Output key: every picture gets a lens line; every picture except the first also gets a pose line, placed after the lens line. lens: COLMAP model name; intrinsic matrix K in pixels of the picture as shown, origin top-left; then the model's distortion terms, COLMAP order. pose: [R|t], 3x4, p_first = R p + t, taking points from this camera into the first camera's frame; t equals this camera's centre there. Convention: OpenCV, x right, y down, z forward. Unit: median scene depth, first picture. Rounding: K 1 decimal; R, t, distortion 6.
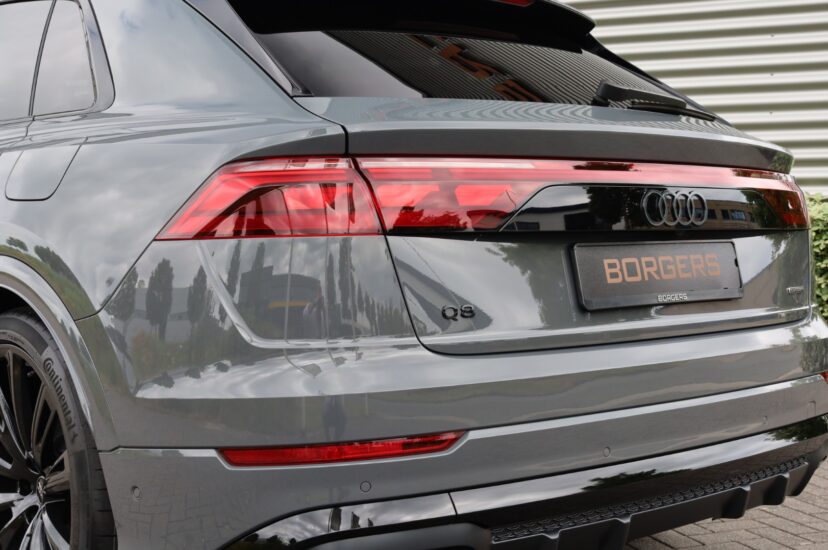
lens RADIAL K [[1217.6, 0, 411.9], [0, 1217.6, 286.4], [0, 0, 1]] dist [-0.011841, 0.011634]
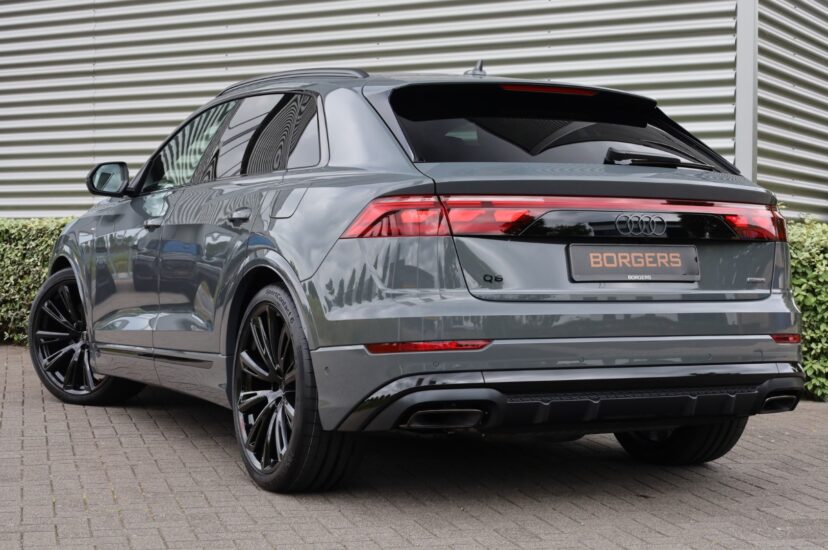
lens RADIAL K [[1531.2, 0, 414.0], [0, 1531.2, 275.0], [0, 0, 1]] dist [-0.020323, -0.183362]
pose [[0.969190, 0.015249, -0.245843, 0.456892], [-0.026210, 0.998800, -0.041374, 0.107278], [0.244917, 0.046543, 0.968426, -1.198407]]
